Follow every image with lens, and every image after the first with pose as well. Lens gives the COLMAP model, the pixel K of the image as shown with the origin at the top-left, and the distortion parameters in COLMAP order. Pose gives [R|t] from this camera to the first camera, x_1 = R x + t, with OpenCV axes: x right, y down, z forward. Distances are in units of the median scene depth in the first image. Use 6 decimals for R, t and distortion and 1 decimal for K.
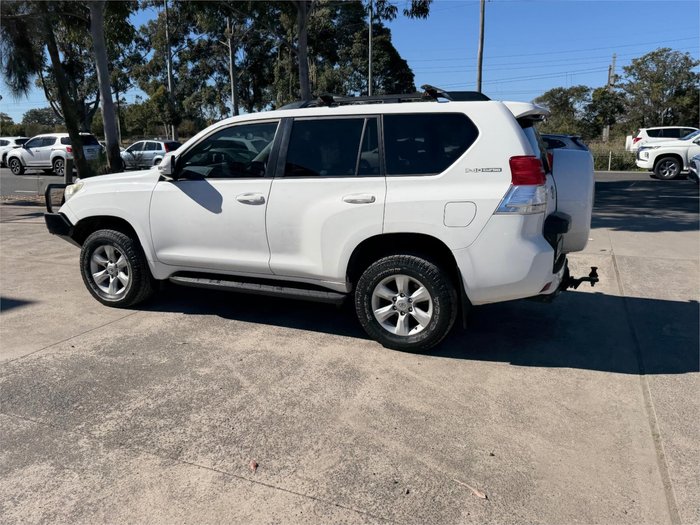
lens RADIAL K [[550.5, 0, 339.6], [0, 550.5, 251.6], [0, 0, 1]] dist [0.062536, -0.092335]
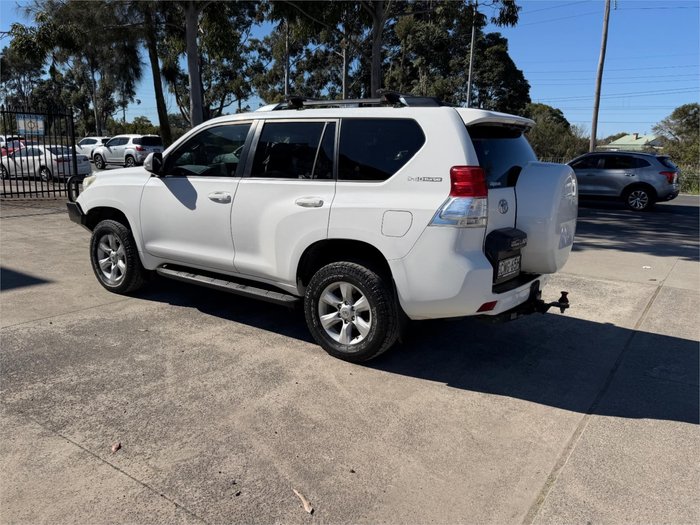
lens RADIAL K [[552.5, 0, 340.6], [0, 552.5, 257.6], [0, 0, 1]] dist [0.043963, -0.067097]
pose [[0.978823, 0.074050, -0.190844, 0.265049], [-0.075549, 0.997142, -0.000580, 0.000219], [0.190256, 0.014986, 0.981620, 0.033005]]
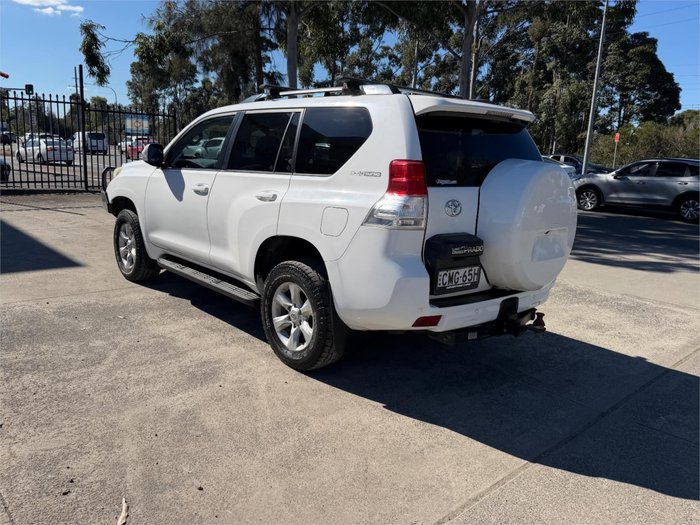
lens RADIAL K [[552.5, 0, 341.7], [0, 552.5, 250.6], [0, 0, 1]] dist [0.043963, -0.067097]
pose [[0.905954, 0.125791, -0.404258, 0.502763], [-0.137049, 0.990564, 0.001097, -0.020738], [0.400581, 0.054410, 0.914644, 0.178676]]
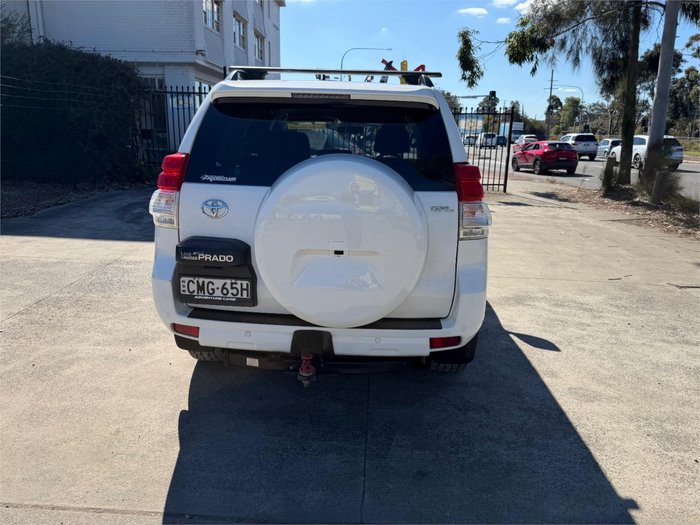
lens RADIAL K [[552.5, 0, 346.7], [0, 552.5, 258.1], [0, 0, 1]] dist [0.043963, -0.067097]
pose [[0.341570, 0.225669, -0.912362, 0.969579], [-0.215422, 0.963700, 0.157718, -0.170508], [0.914835, 0.142671, 0.377785, 0.792981]]
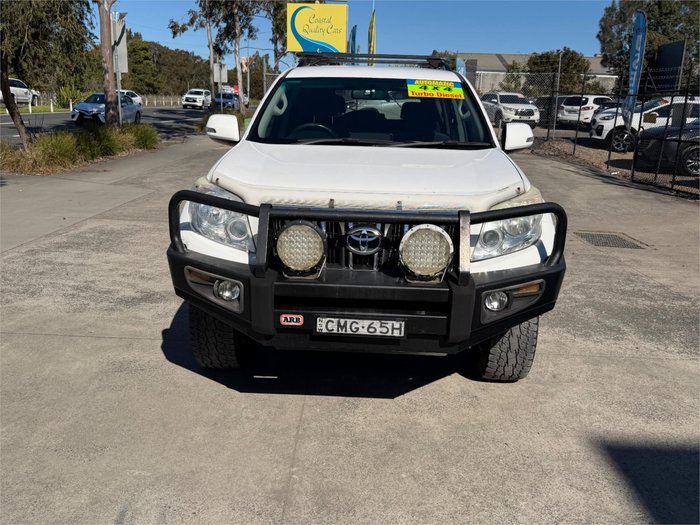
lens RADIAL K [[643.5, 0, 353.2], [0, 643.5, 257.3], [0, 0, 1]] dist [0.042243, -0.051774]
pose [[-0.360930, -0.222176, 0.905741, -1.153497], [0.157765, 0.942664, 0.294101, -0.314097], [-0.919152, 0.249044, -0.305184, 1.613731]]
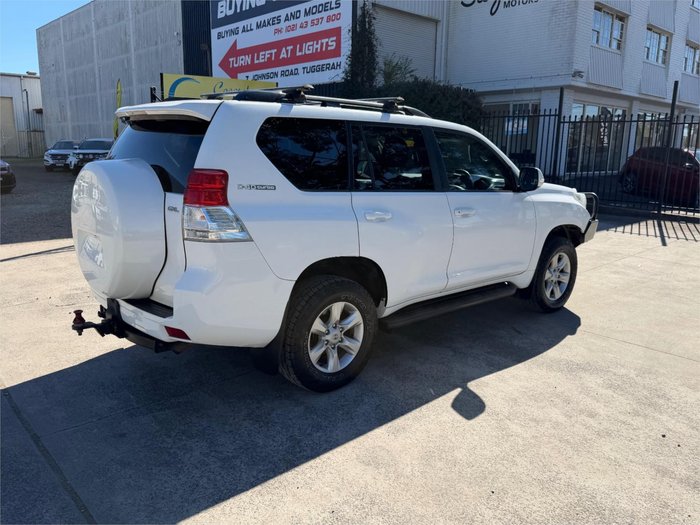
lens RADIAL K [[552.5, 0, 349.7], [0, 552.5, 260.7], [0, 0, 1]] dist [0.043963, -0.067097]
pose [[-0.422724, 0.181569, -0.887883, 0.957945], [-0.201383, 0.936409, 0.287372, -0.329513], [0.883600, 0.300284, -0.359278, 1.567209]]
